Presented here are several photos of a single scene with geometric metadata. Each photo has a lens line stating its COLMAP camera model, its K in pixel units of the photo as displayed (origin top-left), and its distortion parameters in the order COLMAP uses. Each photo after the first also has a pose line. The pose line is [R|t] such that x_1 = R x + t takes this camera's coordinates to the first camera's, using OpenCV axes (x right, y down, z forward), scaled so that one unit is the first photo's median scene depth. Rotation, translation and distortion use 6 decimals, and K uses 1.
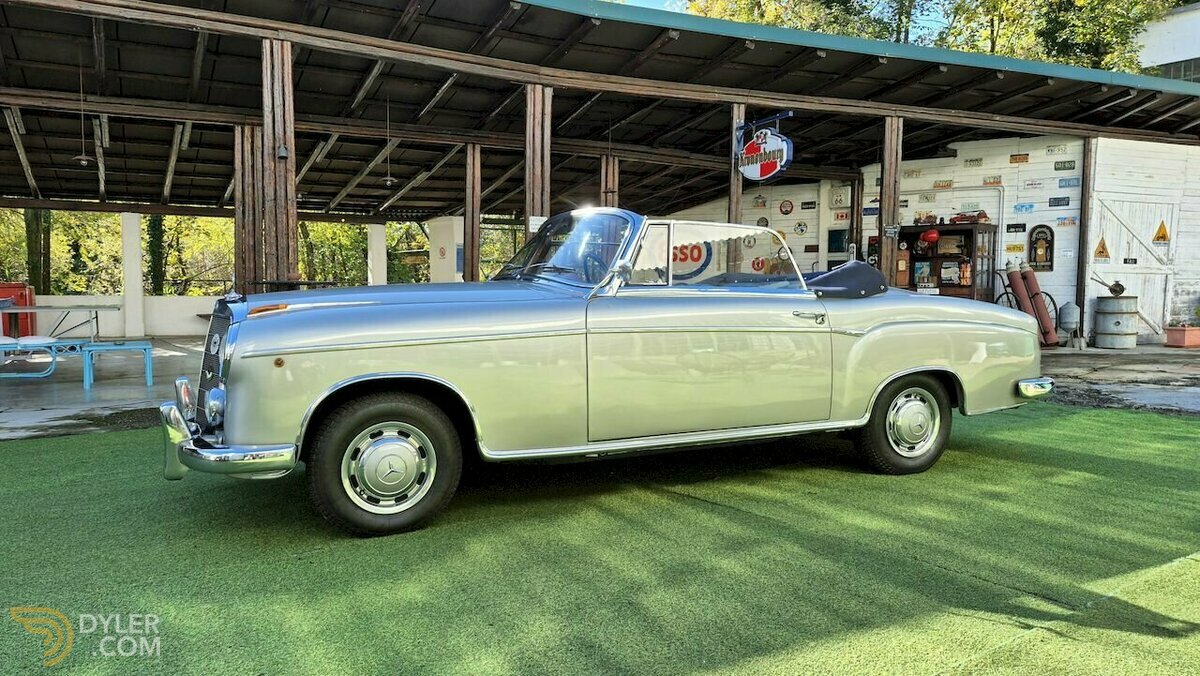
lens RADIAL K [[813.2, 0, 594.9], [0, 813.2, 338.5], [0, 0, 1]] dist [0.095325, -0.110344]
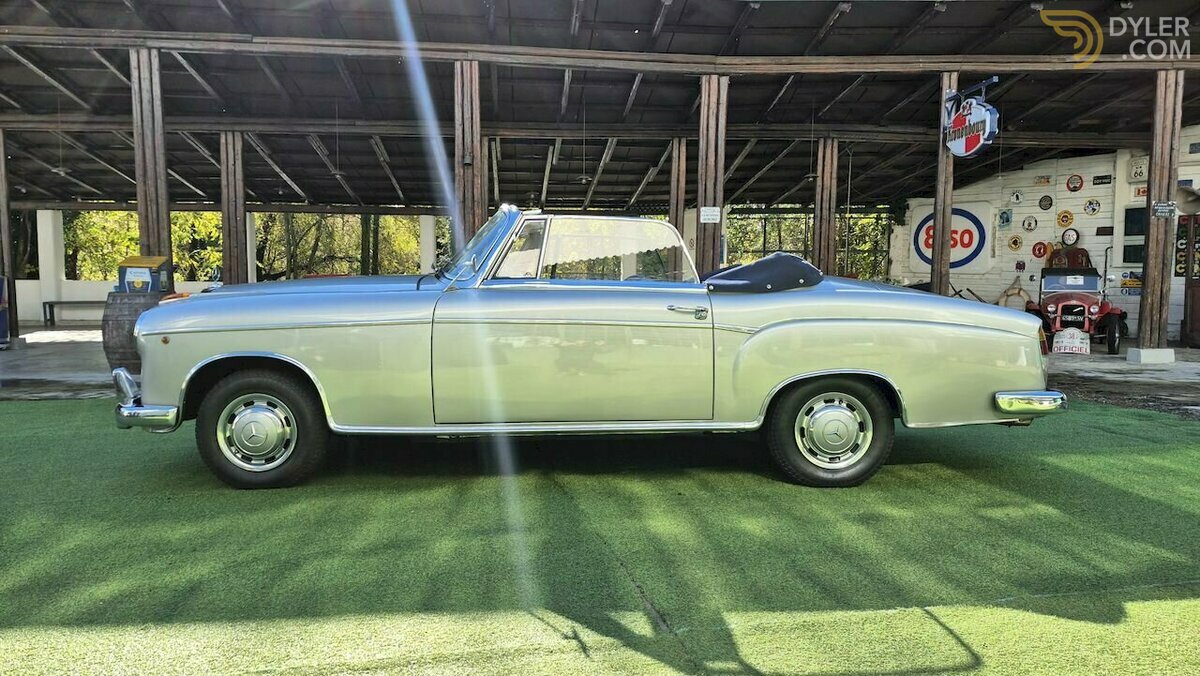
lens RADIAL K [[805.1, 0, 600.0], [0, 805.1, 338.0], [0, 0, 1]] dist [0.095940, -0.128724]
pose [[0.920607, 0.029915, -0.389344, 0.229036], [-0.024660, 0.999525, 0.018487, -0.004579], [0.389712, -0.007418, 0.920907, 0.036916]]
